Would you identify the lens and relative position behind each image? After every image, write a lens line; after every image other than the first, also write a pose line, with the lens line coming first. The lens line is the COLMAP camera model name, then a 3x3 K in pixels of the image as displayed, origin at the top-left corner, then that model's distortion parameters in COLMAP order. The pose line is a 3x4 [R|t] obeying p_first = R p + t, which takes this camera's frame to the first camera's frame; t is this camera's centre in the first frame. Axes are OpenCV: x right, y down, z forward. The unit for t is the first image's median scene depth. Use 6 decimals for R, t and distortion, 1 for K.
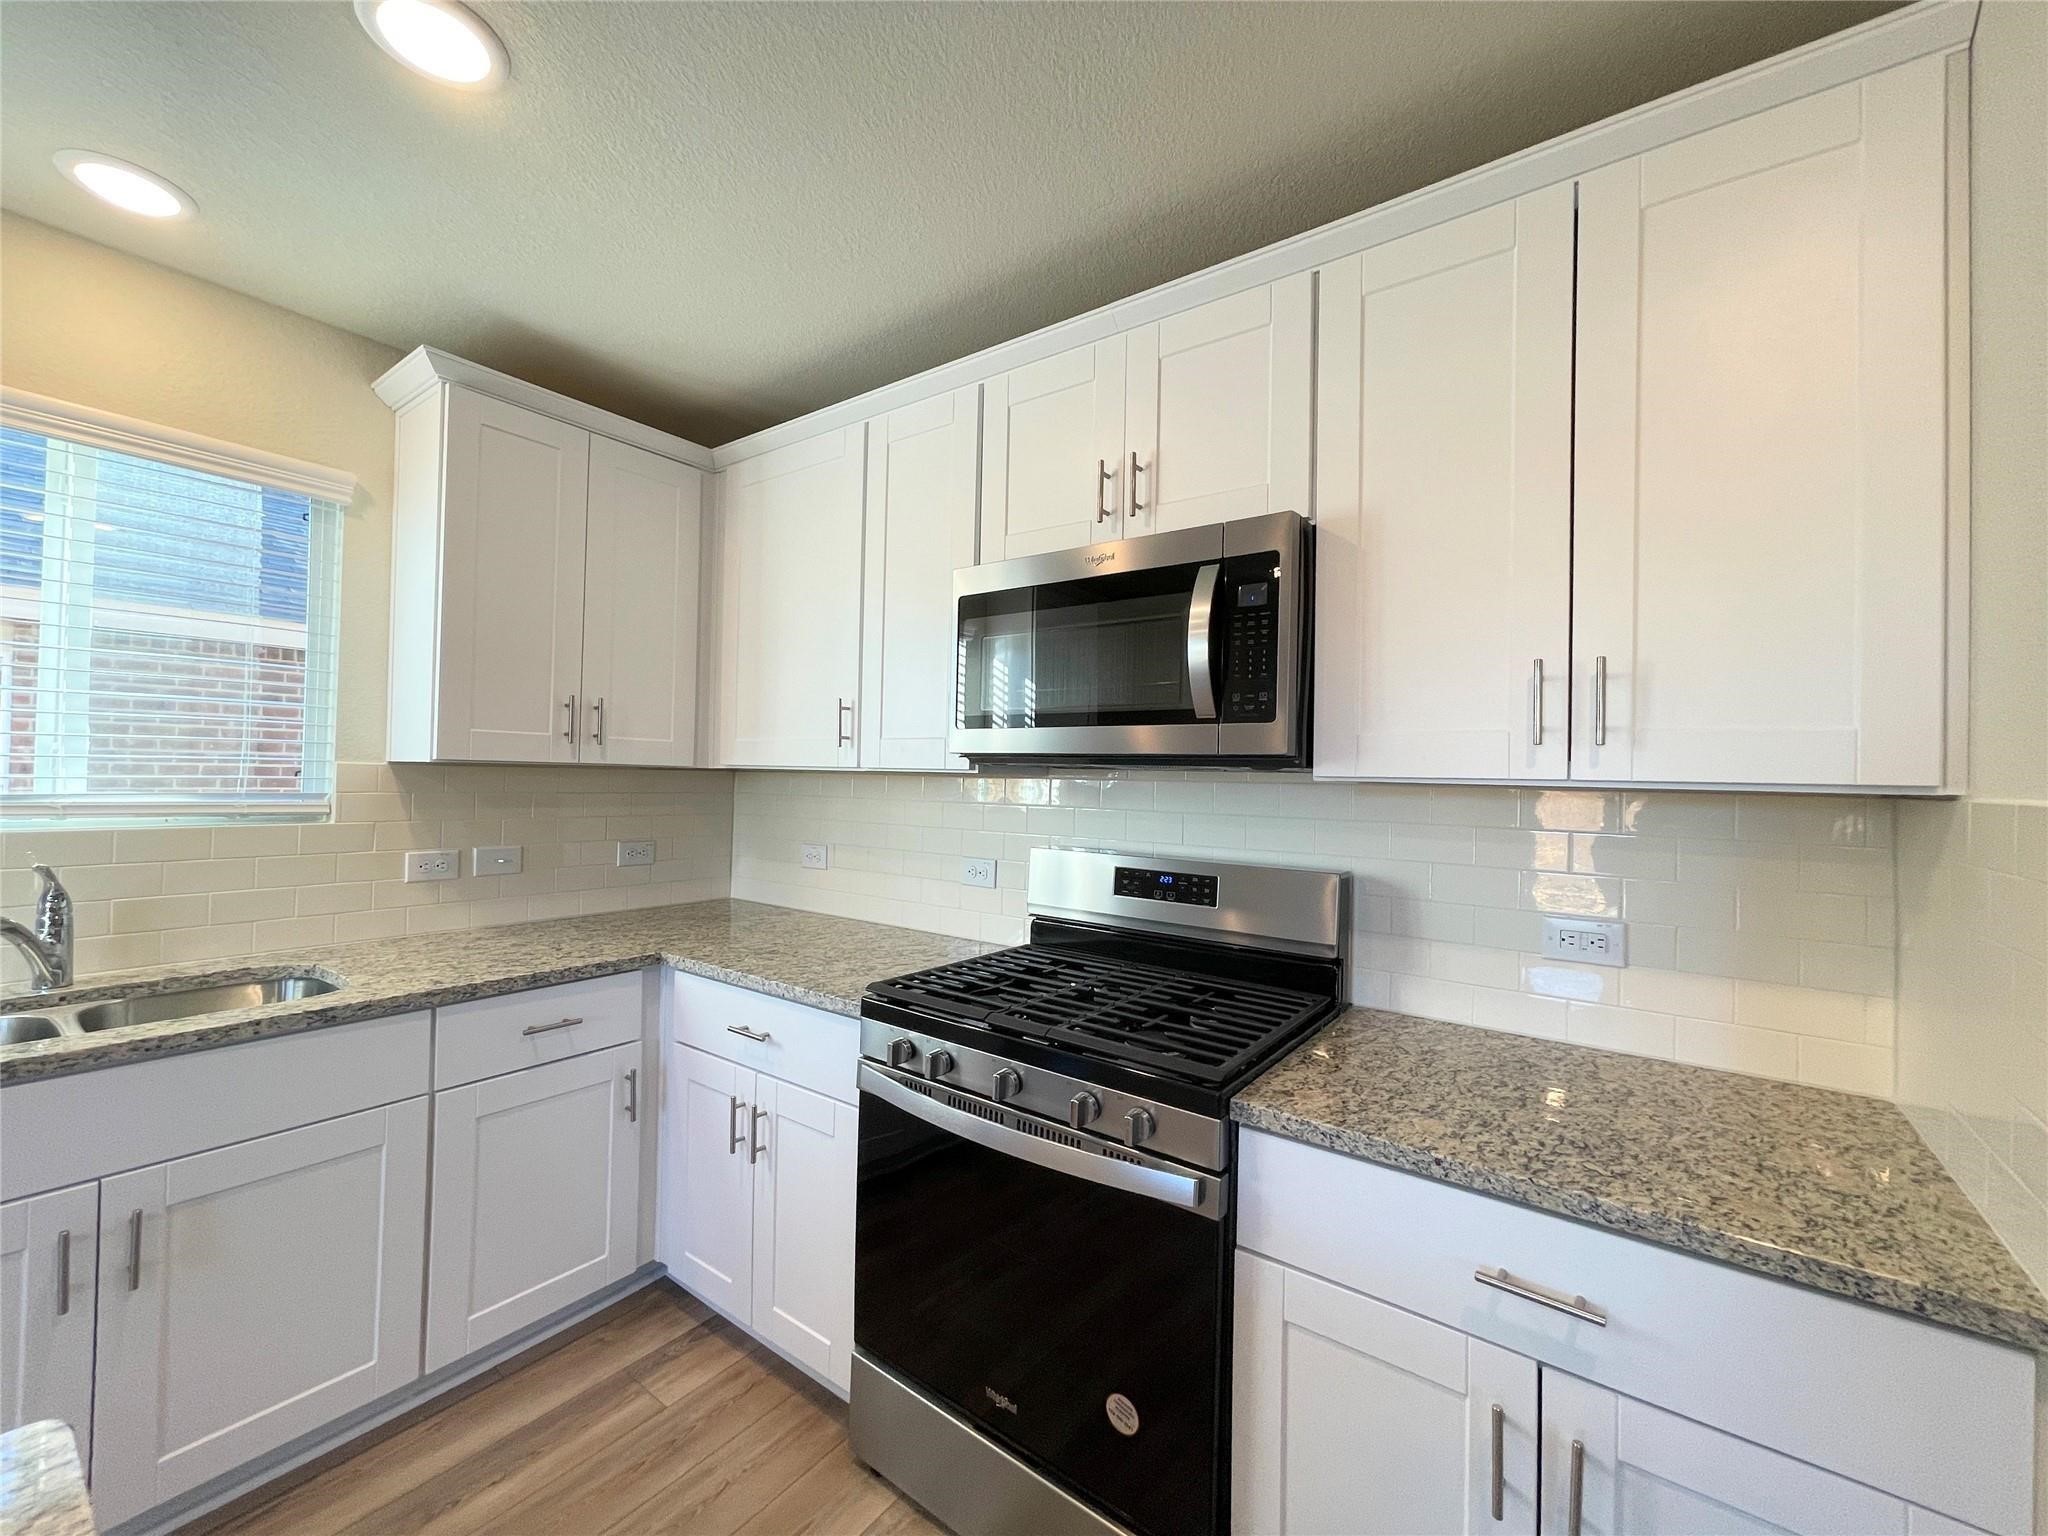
lens RADIAL K [[826.6, 0, 1010.0], [0, 826.6, 766.4], [0, 0, 1]] dist [-0.005509, 0.001302]
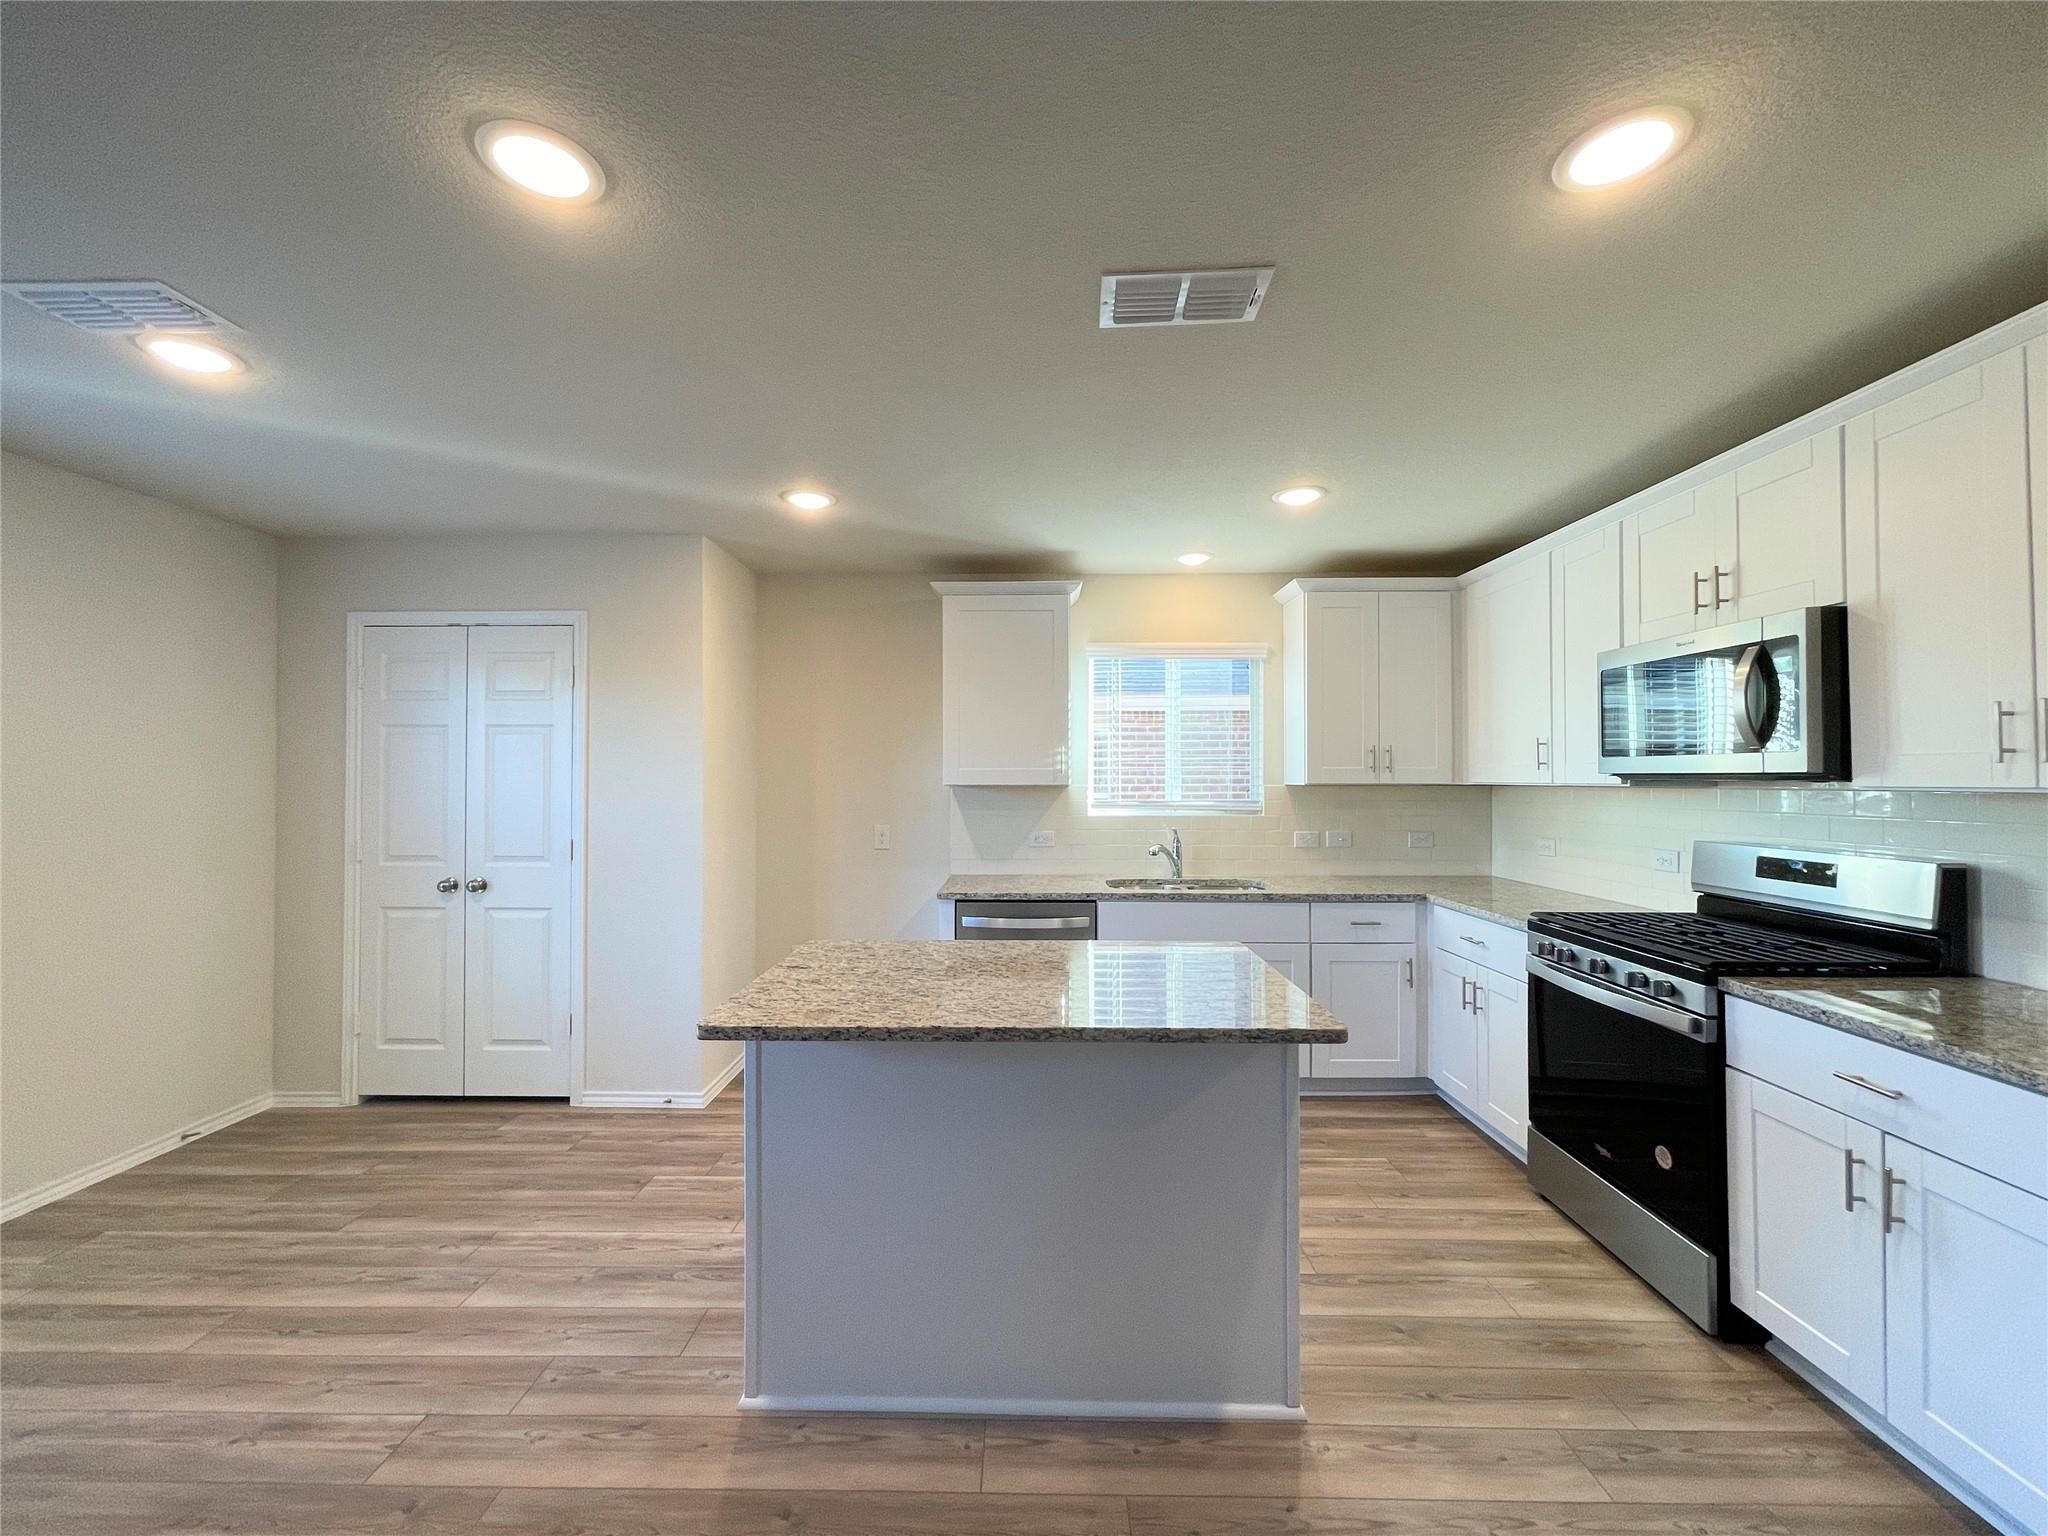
lens RADIAL K [[826.6, 0, 1018.9], [0, 826.6, 767.4], [0, 0, 1]] dist [-0.005509, 0.001302]
pose [[0.588237, -0.033235, -0.808005, 0.532968], [0.022103, 0.999443, -0.025018, -0.013594], [0.808386, -0.003143, 0.588644, -0.773809]]
